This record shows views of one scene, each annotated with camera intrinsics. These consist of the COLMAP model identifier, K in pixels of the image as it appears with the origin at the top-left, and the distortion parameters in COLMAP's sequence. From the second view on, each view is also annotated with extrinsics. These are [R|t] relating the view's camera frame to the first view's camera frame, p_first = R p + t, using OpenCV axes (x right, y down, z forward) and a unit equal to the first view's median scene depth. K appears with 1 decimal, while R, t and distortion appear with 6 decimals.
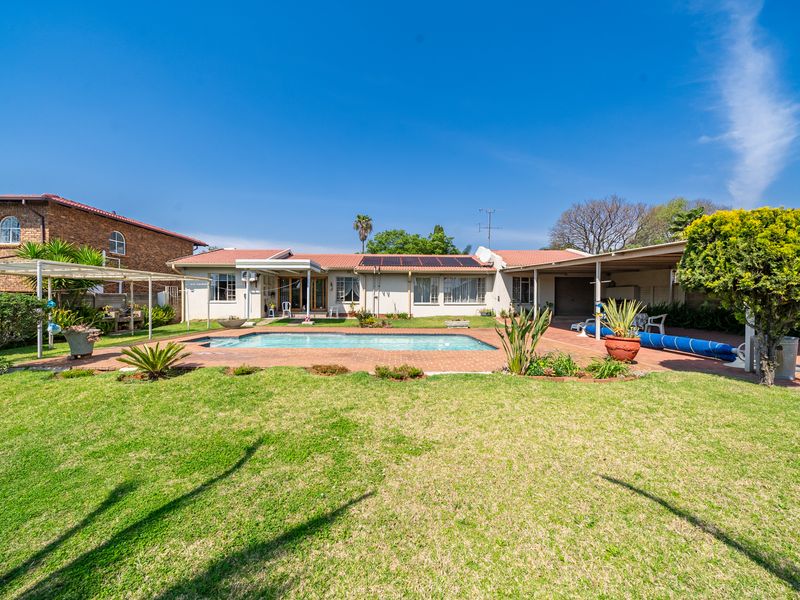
lens RADIAL K [[311.3, 0, 405.1], [0, 311.3, 299.4], [0, 0, 1]] dist [0.002178, -0.000317]
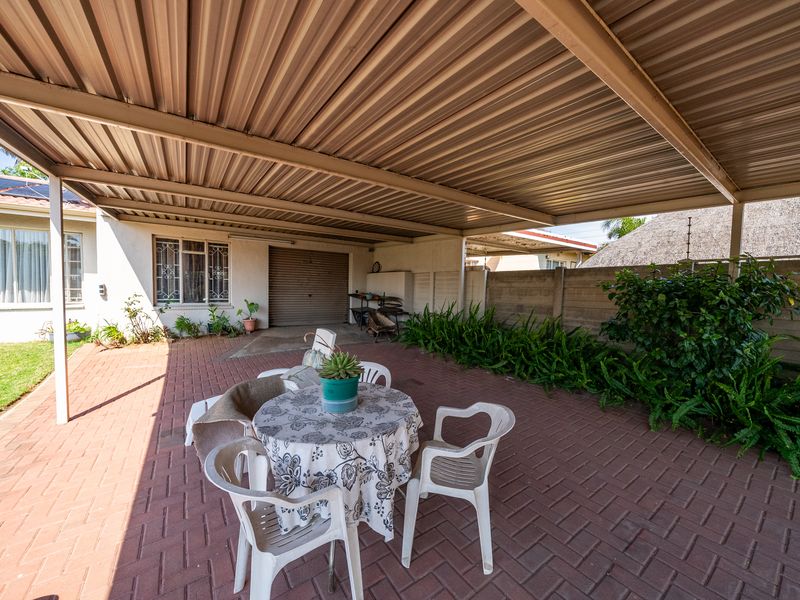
lens RADIAL K [[311.3, 0, 400.9], [0, 311.3, 301.3], [0, 0, 1]] dist [0.002178, -0.000317]
pose [[0.836138, -0.008918, 0.548447, 0.381323], [-0.016114, 0.999037, 0.040811, -0.011362], [-0.548283, -0.042961, 0.835189, 0.488690]]
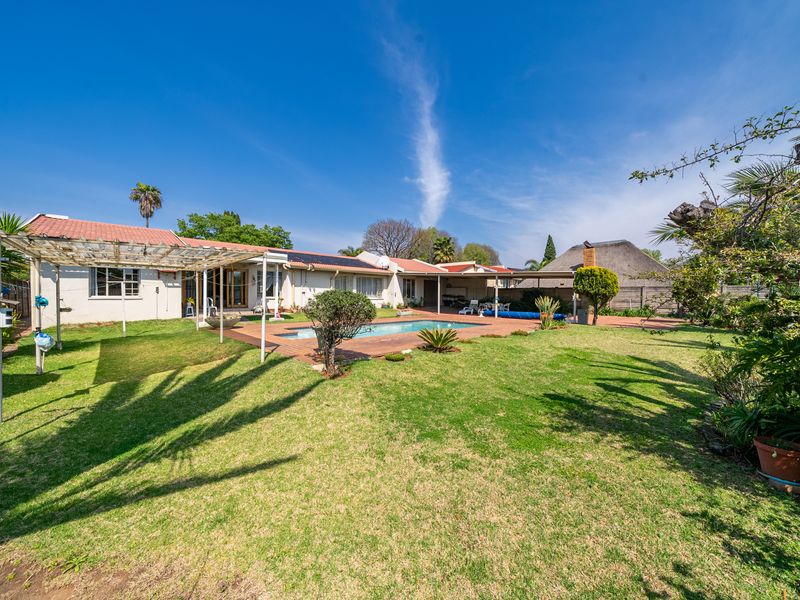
lens RADIAL K [[311.3, 0, 403.1], [0, 311.3, 300.3], [0, 0, 1]] dist [0.002178, -0.000317]
pose [[0.724440, -0.009878, 0.689267, -0.569675], [-0.003864, 0.999823, 0.018389, -0.001986], [-0.689327, -0.015985, 0.724274, 0.016186]]
